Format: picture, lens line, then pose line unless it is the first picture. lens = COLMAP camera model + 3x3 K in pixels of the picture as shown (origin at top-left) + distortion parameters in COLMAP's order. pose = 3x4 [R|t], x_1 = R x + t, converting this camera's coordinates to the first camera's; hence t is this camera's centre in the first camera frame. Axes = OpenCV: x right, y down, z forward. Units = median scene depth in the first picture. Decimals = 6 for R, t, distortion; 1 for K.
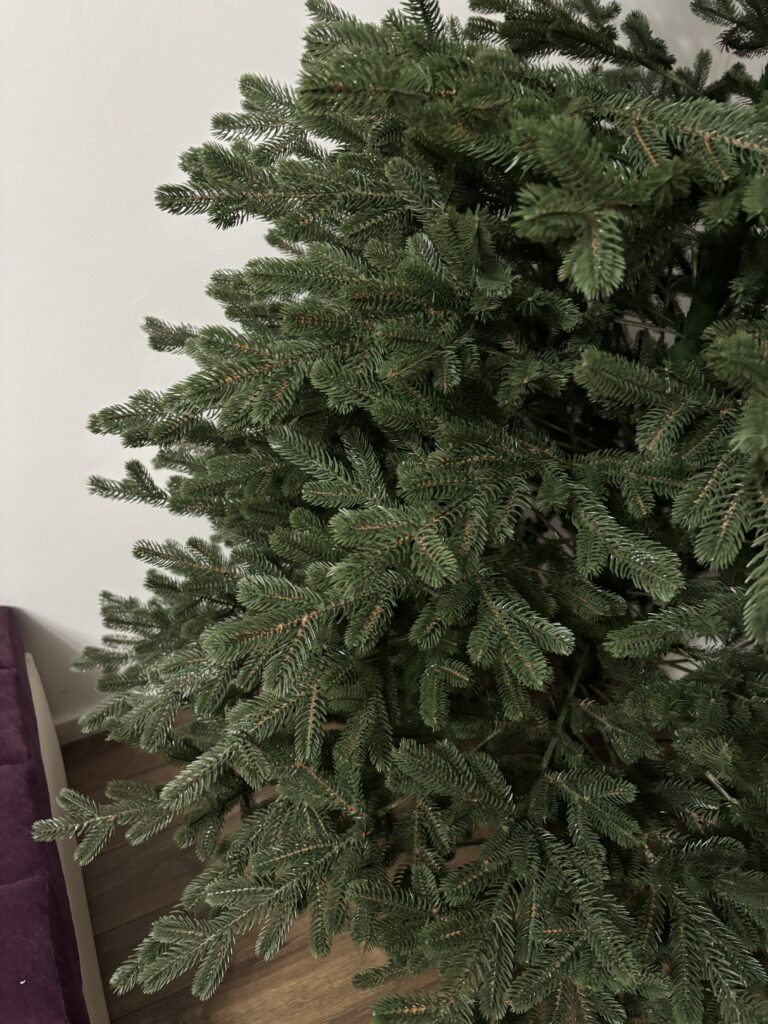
lens RADIAL K [[777.7, 0, 387.4], [0, 777.7, 533.2], [0, 0, 1]] dist [0.006606, -0.131858]
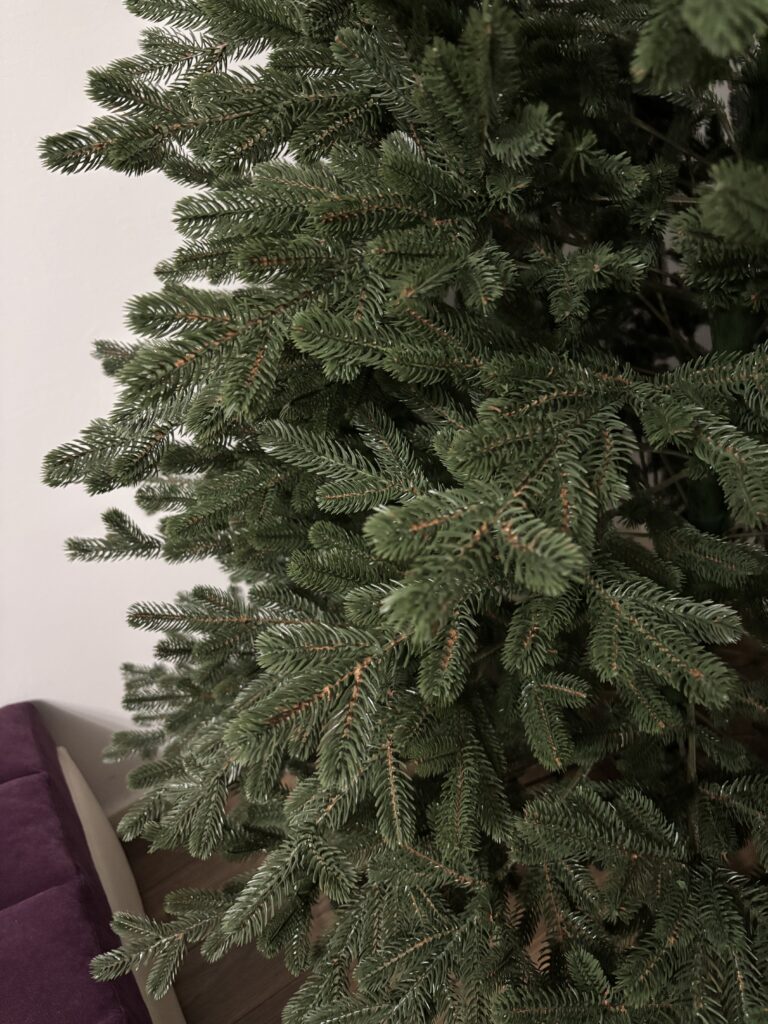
lens RADIAL K [[777.7, 0, 387.4], [0, 777.7, 533.2], [0, 0, 1]] dist [0.006606, -0.131858]
pose [[0.975914, -0.215601, -0.033301, -0.024160], [0.215566, 0.976478, -0.004688, -0.003038], [0.033528, -0.002604, 0.999434, 0.243236]]
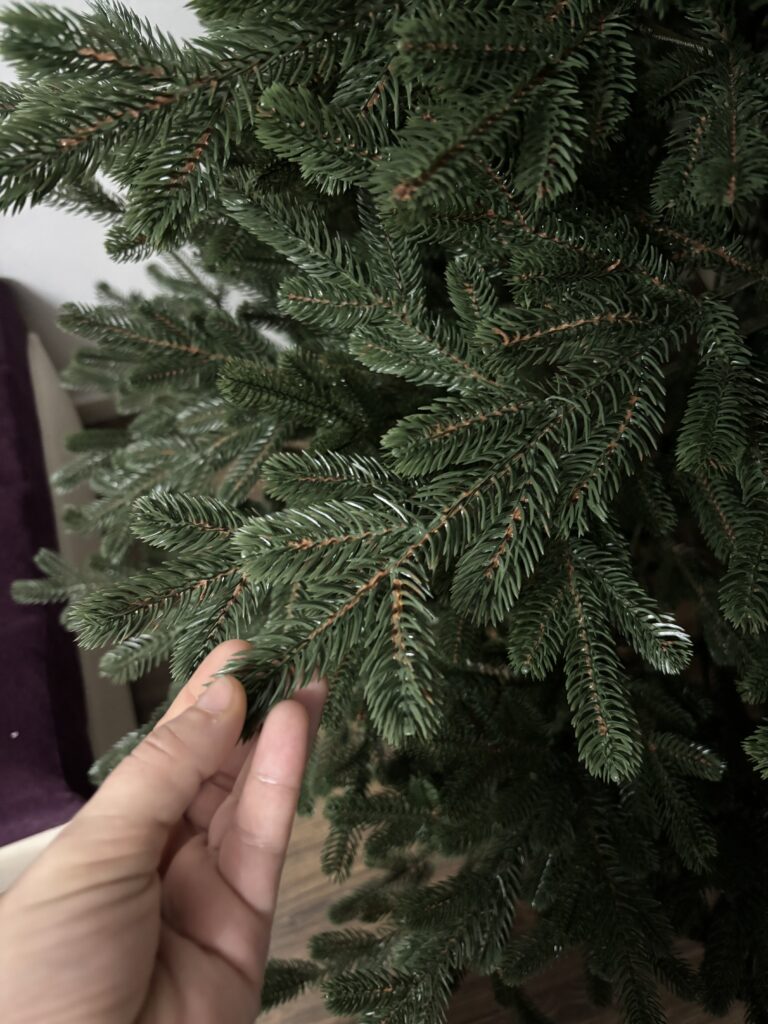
lens RADIAL K [[777.7, 0, 387.4], [0, 777.7, 533.2], [0, 0, 1]] dist [0.006606, -0.131858]
pose [[0.988510, 0.130076, -0.076991, 0.038846], [-0.078932, 0.878609, 0.470974, -0.175588], [0.128907, -0.459486, 0.878781, 0.412902]]
